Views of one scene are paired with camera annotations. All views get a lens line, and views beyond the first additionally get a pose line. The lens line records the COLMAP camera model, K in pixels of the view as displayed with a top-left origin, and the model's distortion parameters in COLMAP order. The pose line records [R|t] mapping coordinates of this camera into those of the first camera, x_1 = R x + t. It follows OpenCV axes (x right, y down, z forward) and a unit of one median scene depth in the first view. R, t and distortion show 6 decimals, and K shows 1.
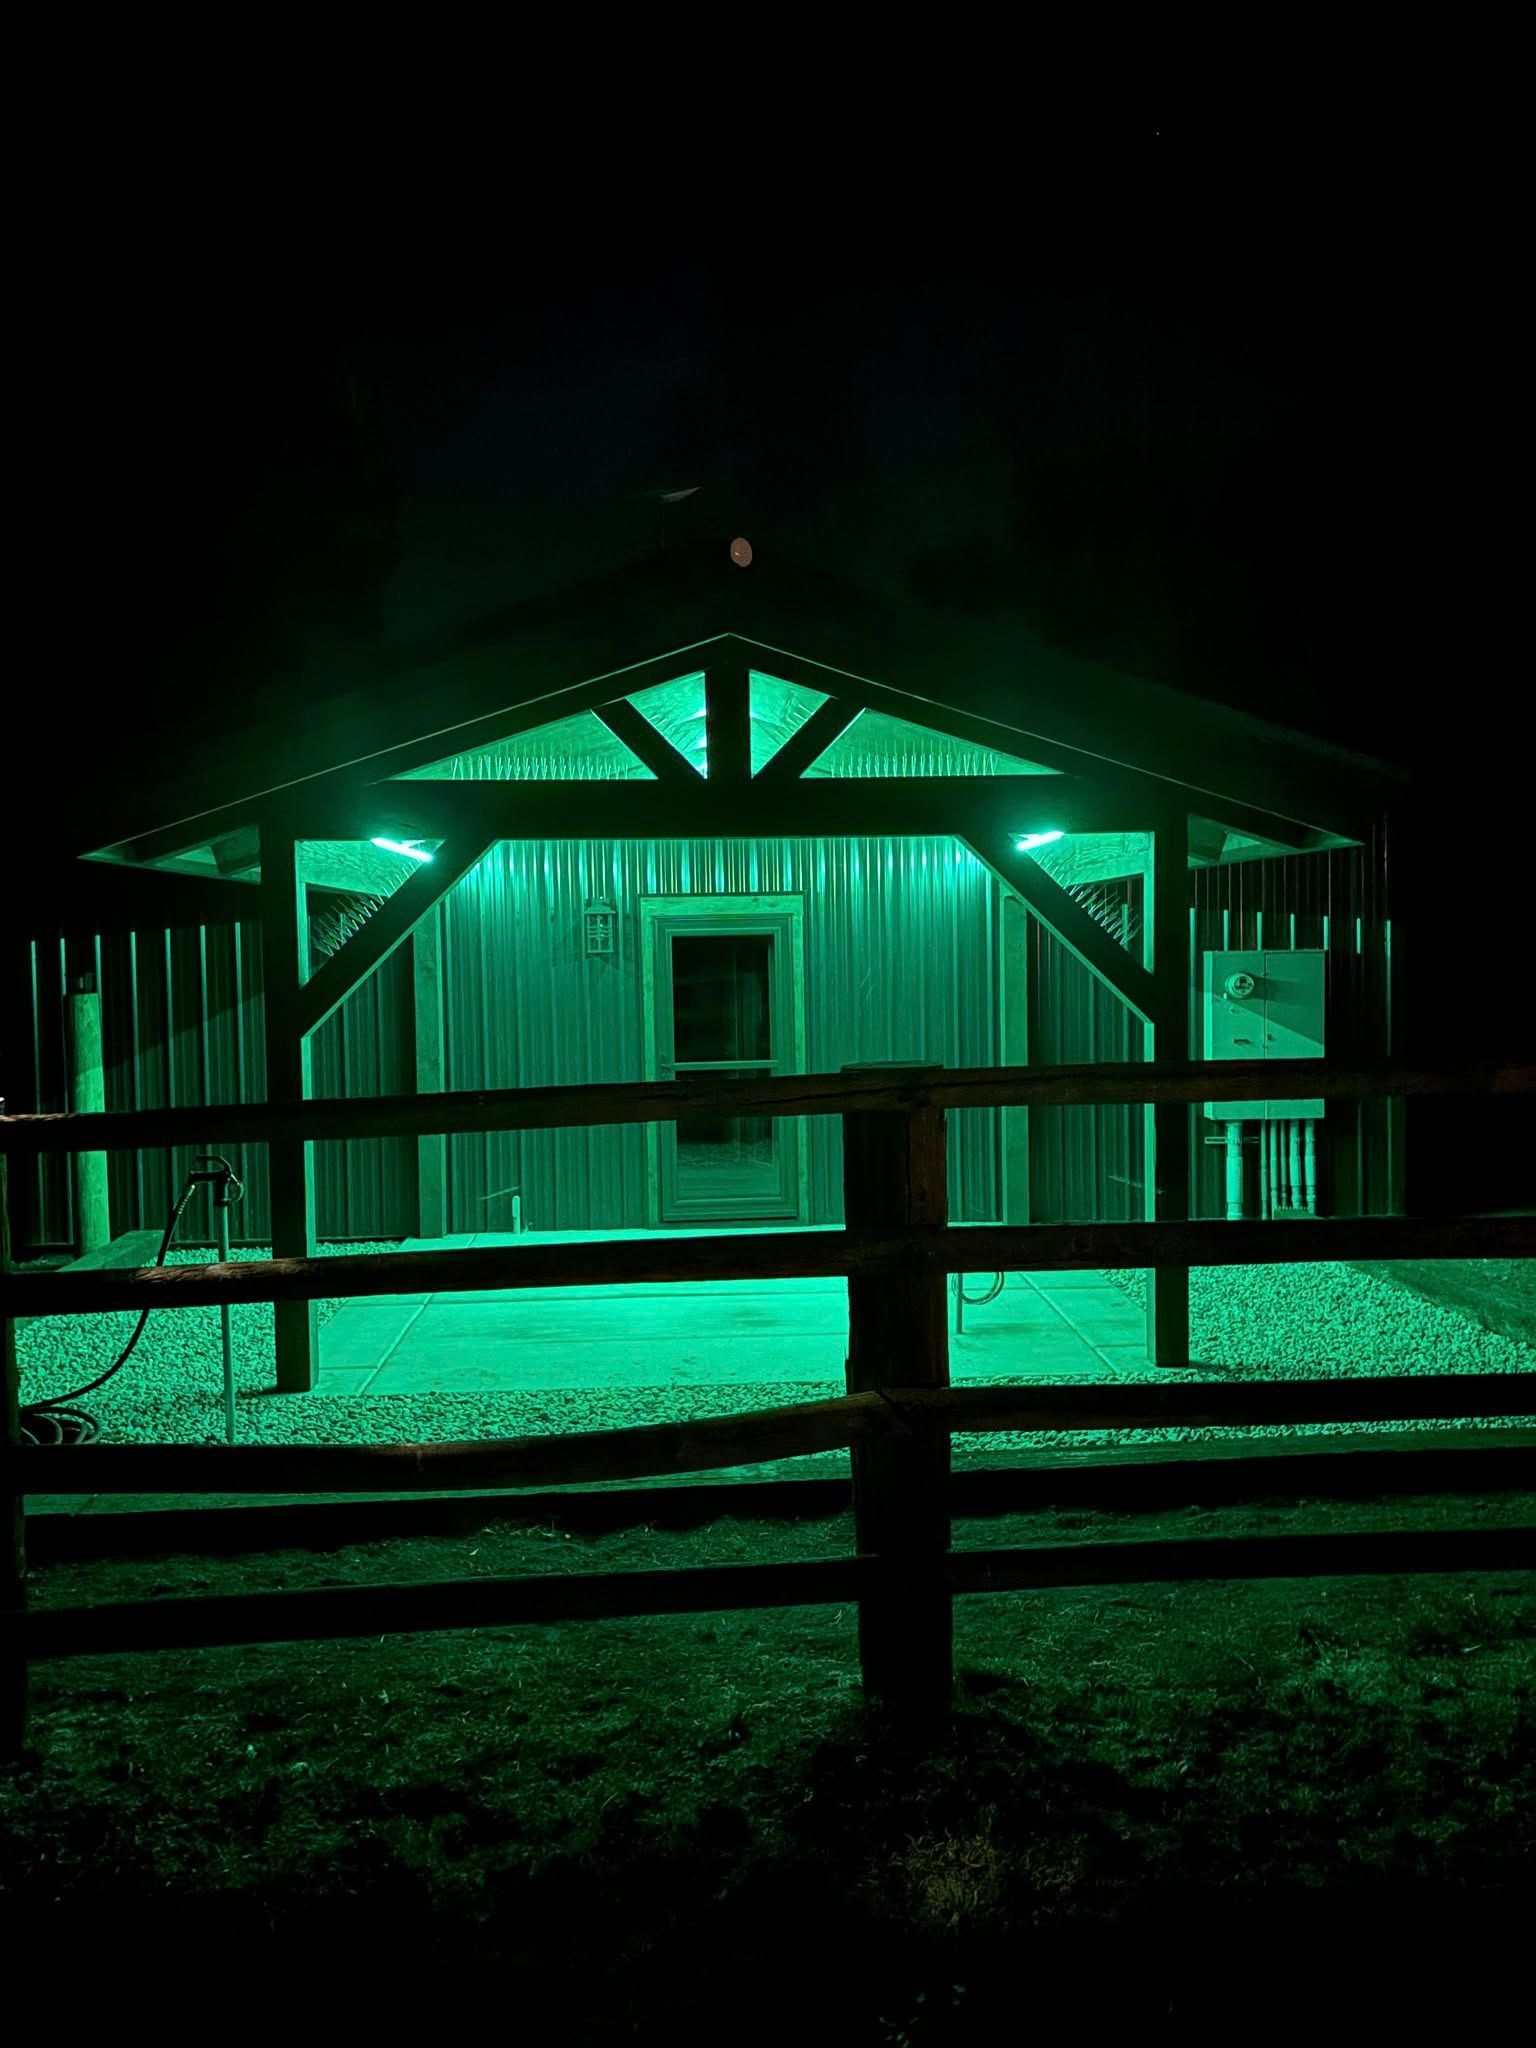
lens RADIAL K [[1406.3, 0, 769.8], [0, 1406.3, 1016.0], [0, 0, 1]] dist [0.022828, -0.015147]
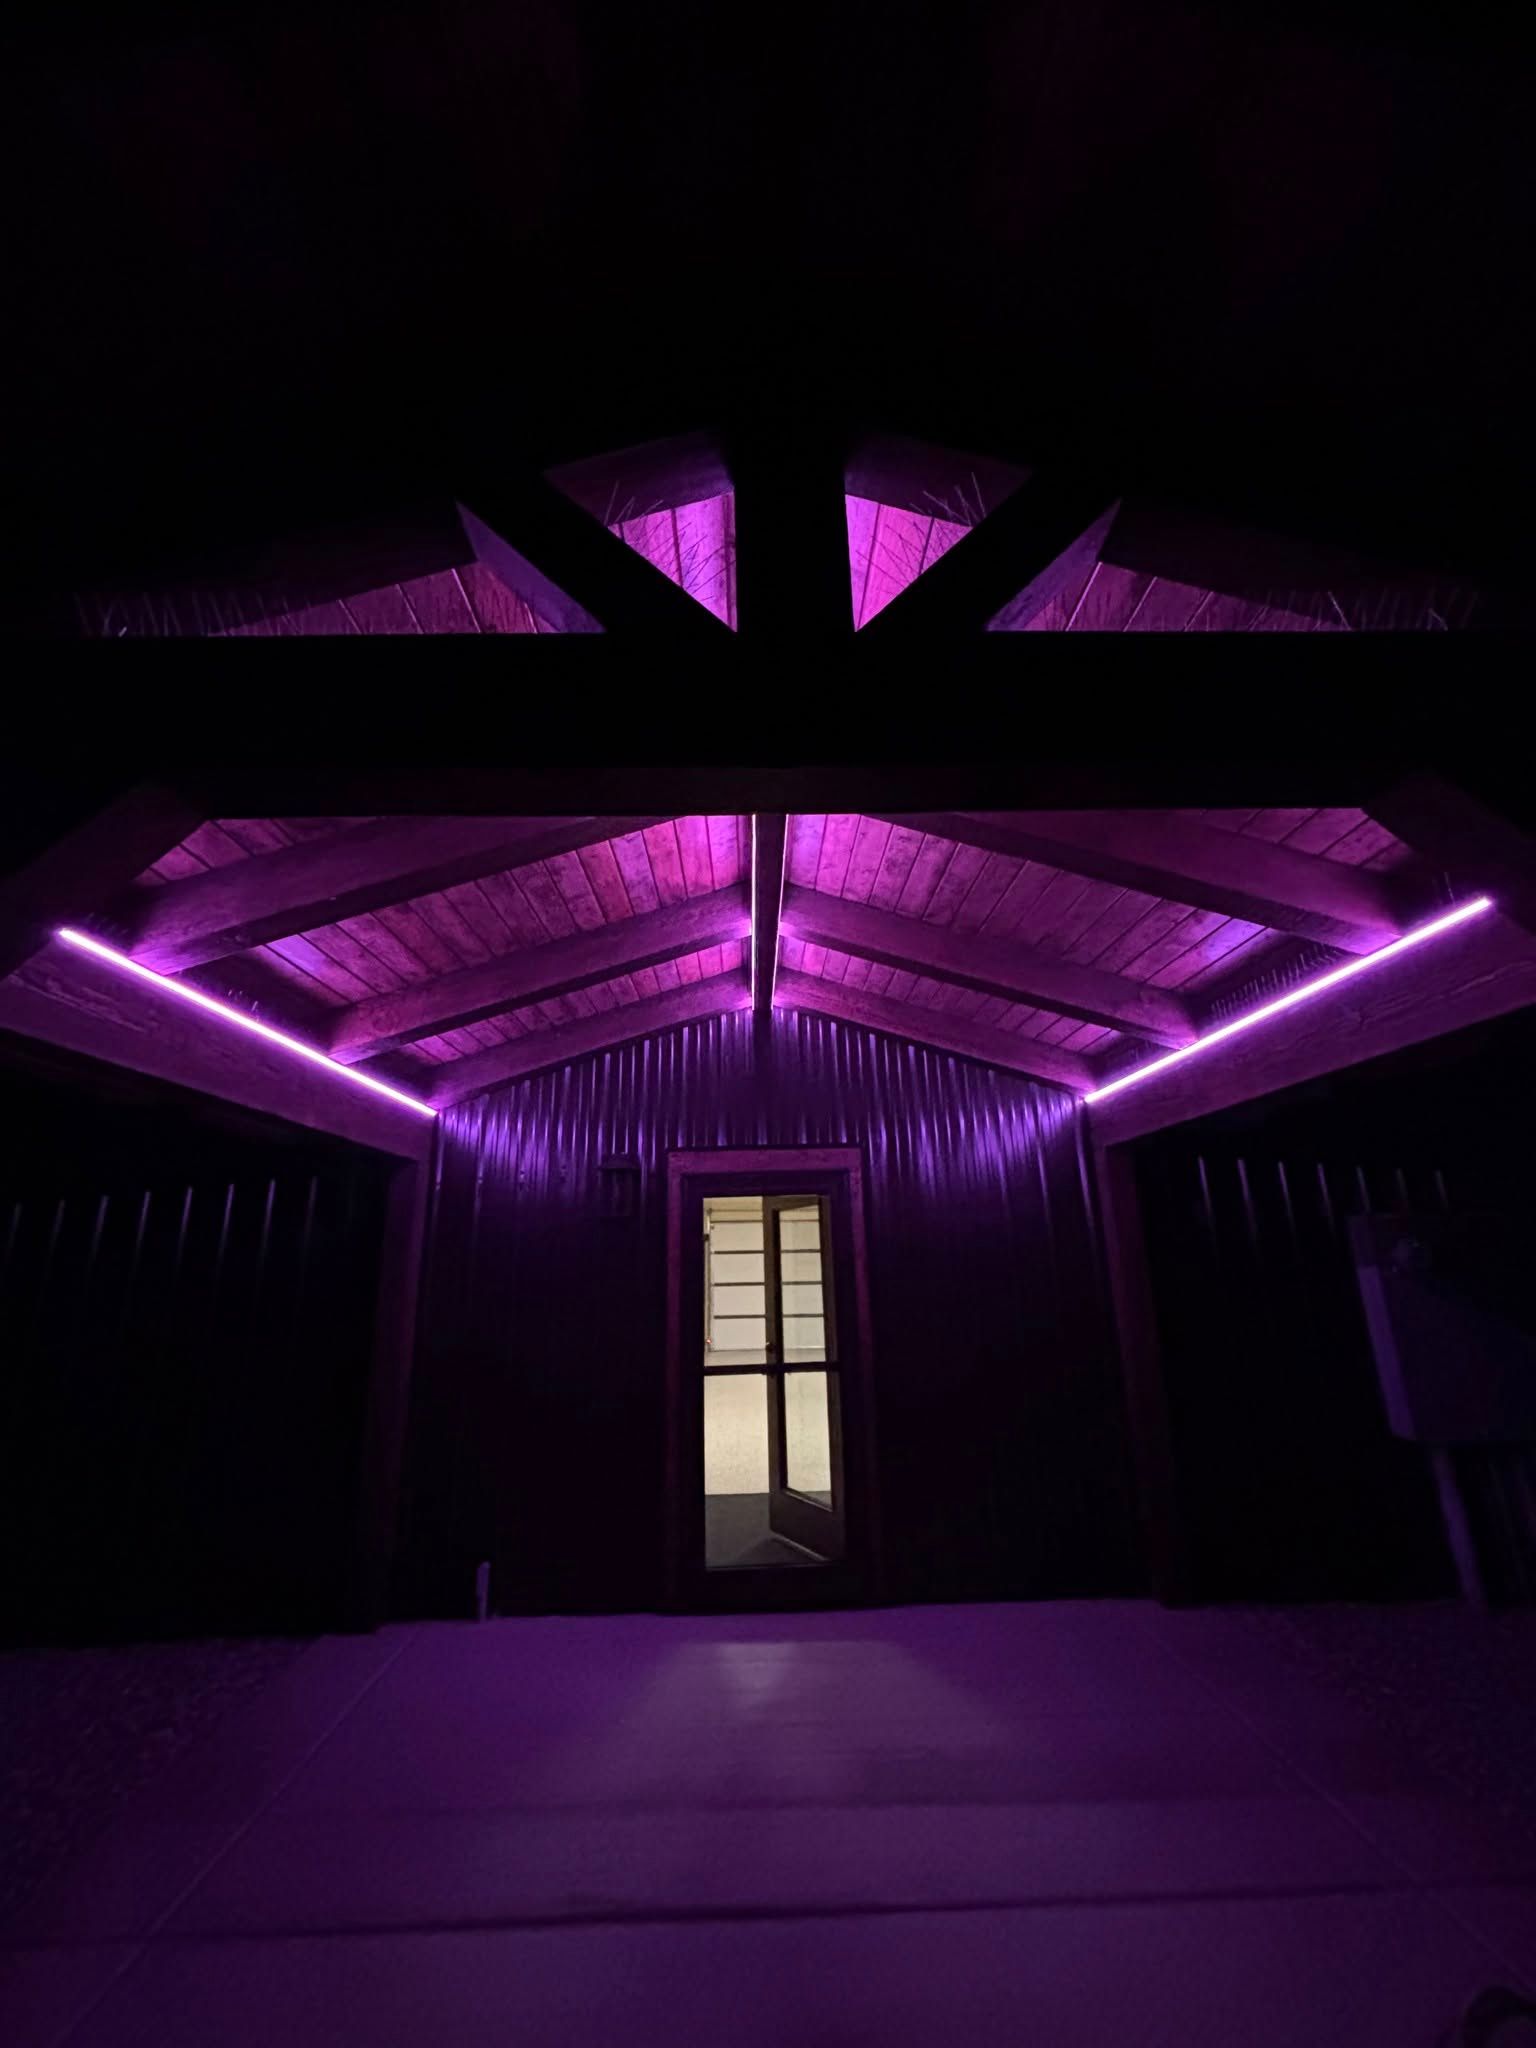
lens RADIAL K [[814.0, 0, 769.7], [0, 814.0, 1013.1], [0, 0, 1]] dist [-0.000639, 0.000116]
pose [[0.999768, -0.011666, -0.018100, -0.032408], [0.004856, 0.941035, -0.338276, 0.004237], [0.020979, 0.338109, 0.940873, 0.791505]]
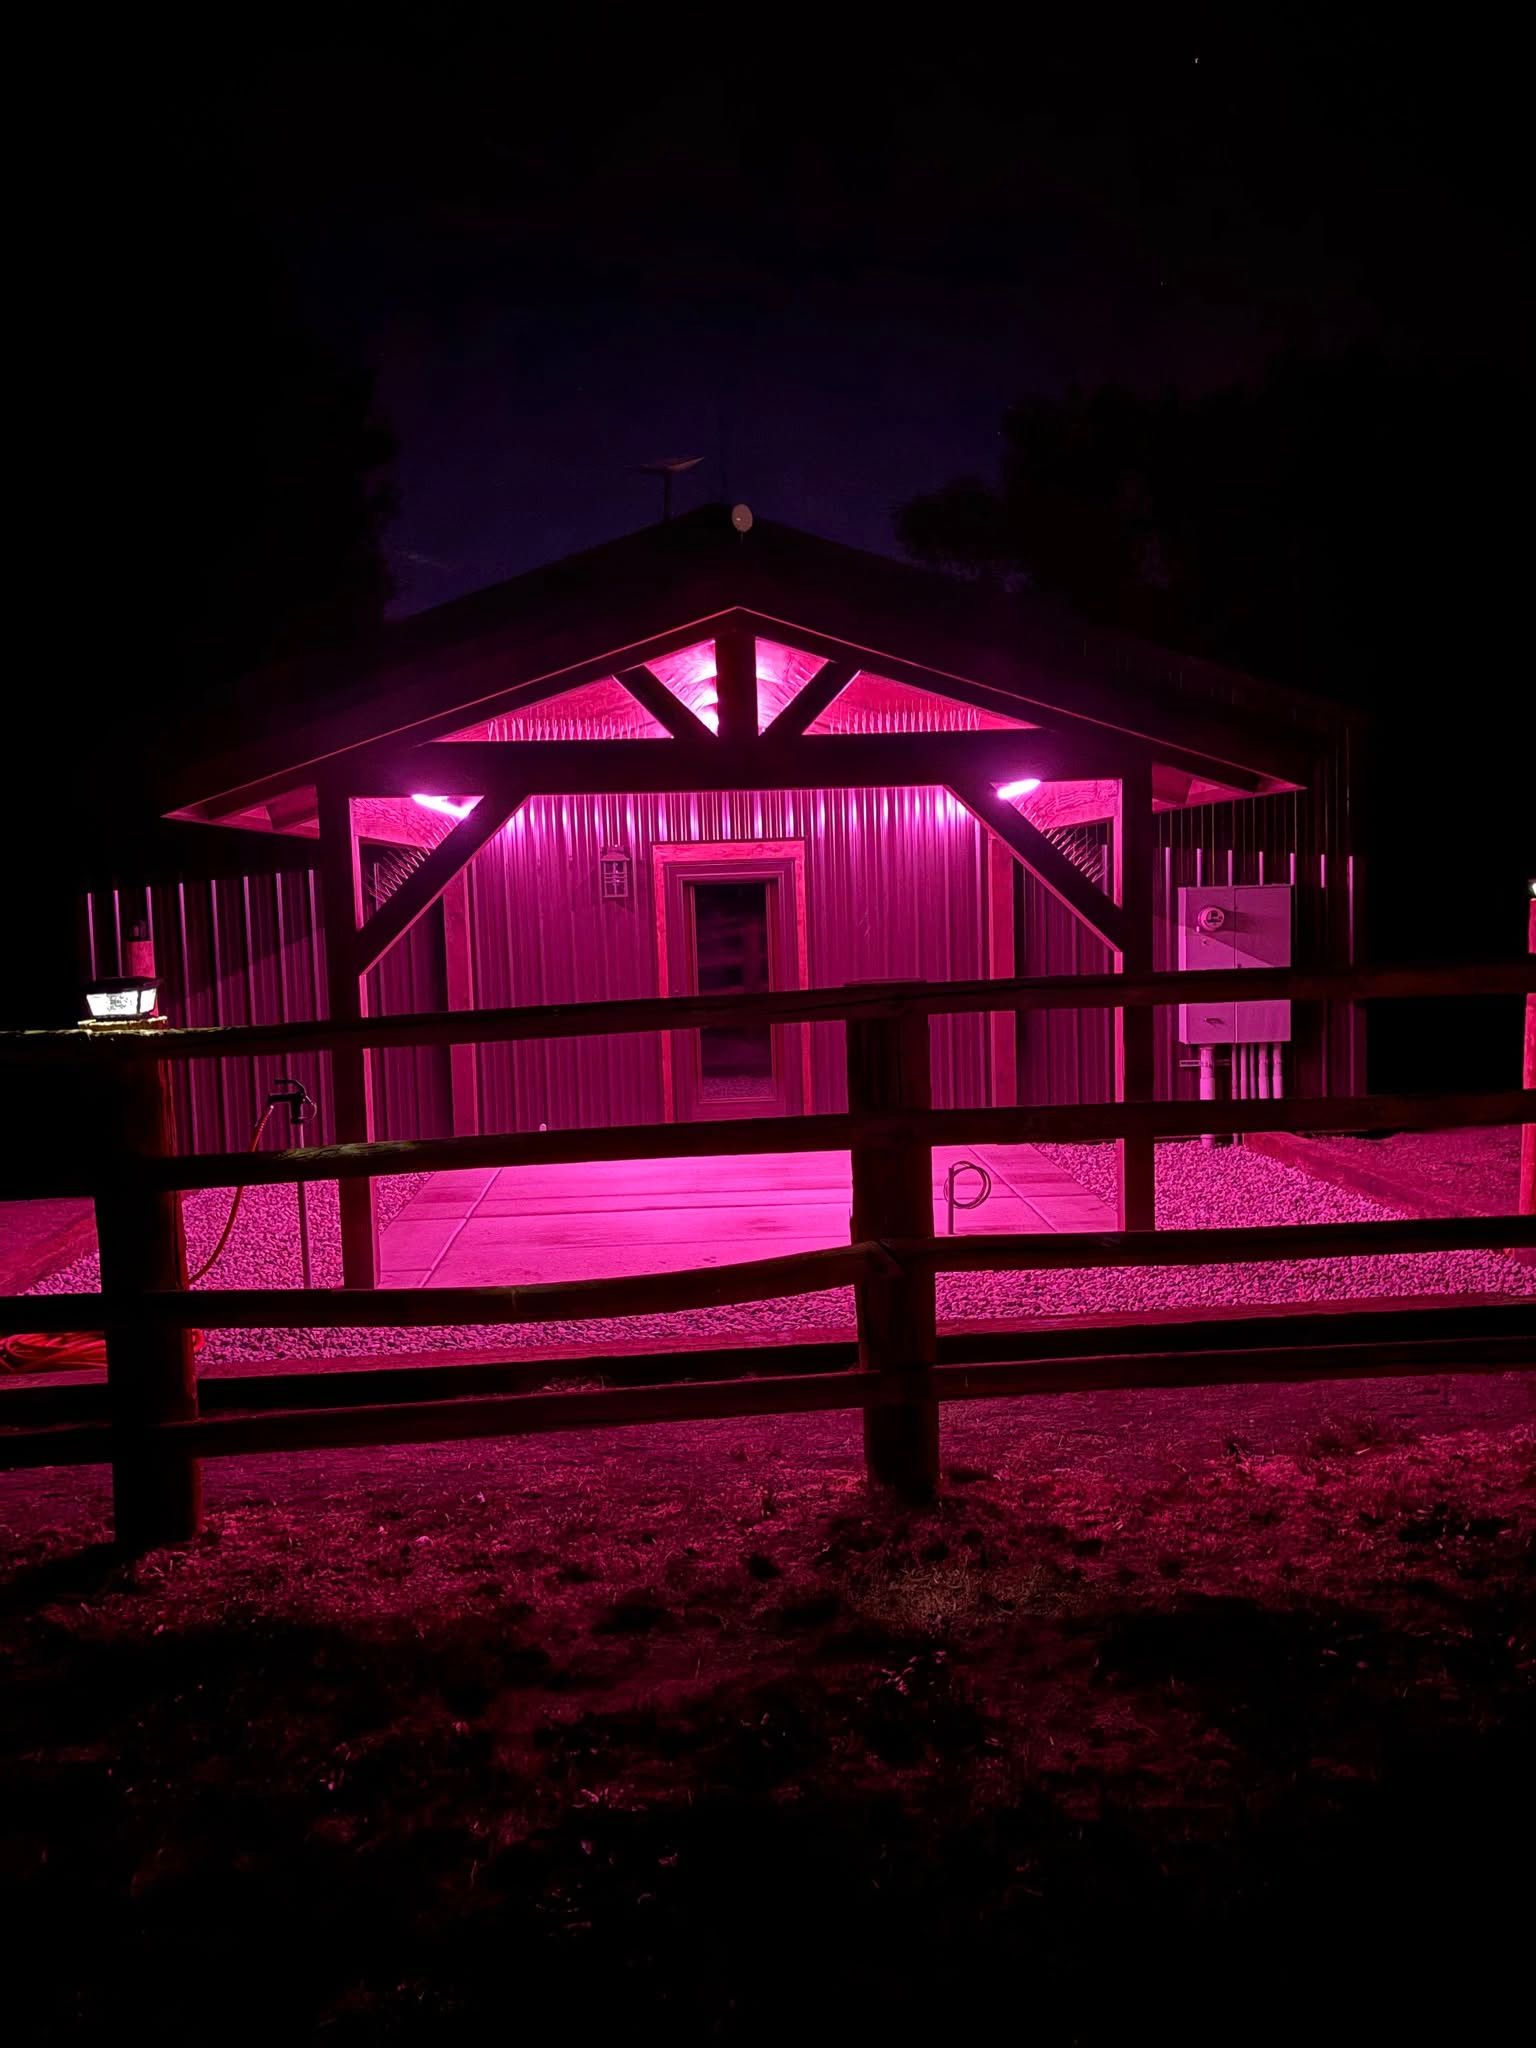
lens RADIAL K [[1406.3, 0, 770.1], [0, 1406.3, 1015.8], [0, 0, 1]] dist [0.022828, -0.015147]
pose [[0.999898, -0.014259, 0.000766, -0.007887], [0.014218, 0.999143, 0.038874, 0.008498], [-0.001320, -0.038859, 0.999244, -0.117801]]
